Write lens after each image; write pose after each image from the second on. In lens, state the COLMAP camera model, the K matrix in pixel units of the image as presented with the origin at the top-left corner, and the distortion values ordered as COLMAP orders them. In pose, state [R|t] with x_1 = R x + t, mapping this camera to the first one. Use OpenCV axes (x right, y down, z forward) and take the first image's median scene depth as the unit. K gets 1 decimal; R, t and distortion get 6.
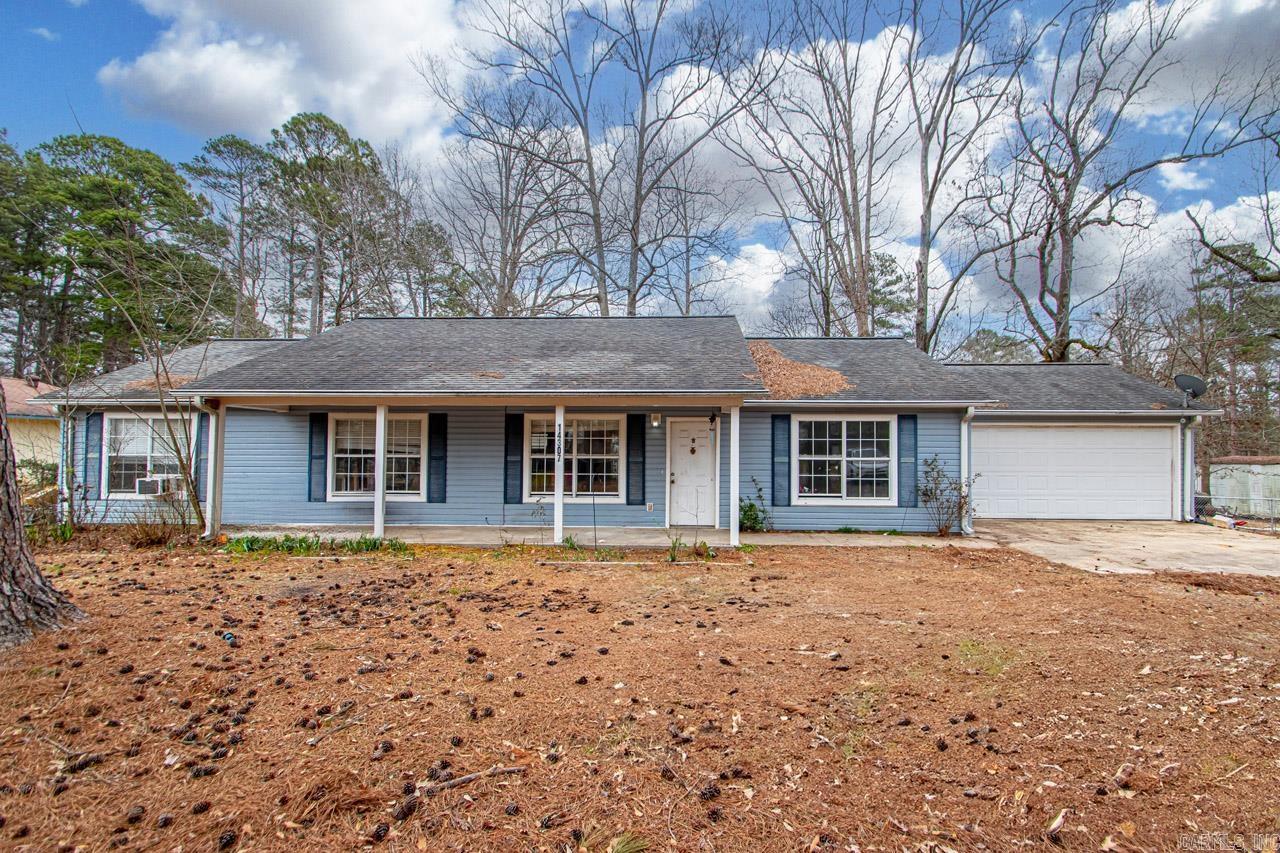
lens RADIAL K [[613.4, 0, 640.0], [0, 613.4, 426.5], [0, 0, 1]] dist [0.017710, -0.019456]
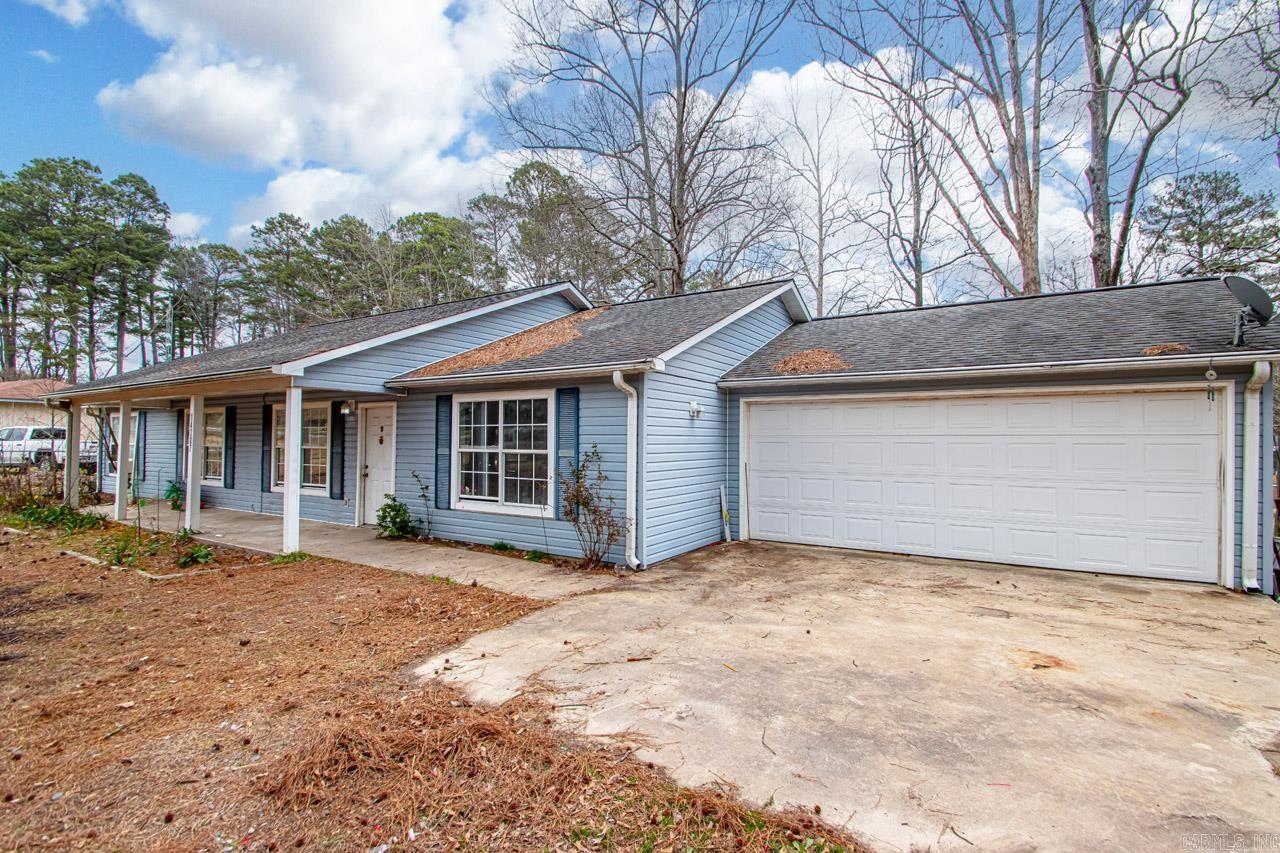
lens RADIAL K [[581.8, 0, 647.2], [0, 581.8, 423.9], [0, 0, 1]] dist [0.017826, -0.016442]
pose [[0.874394, -0.016276, -0.484943, 0.829353], [0.017942, 0.999838, -0.001205, 0.023807], [0.484884, -0.007648, 0.874545, 0.463225]]
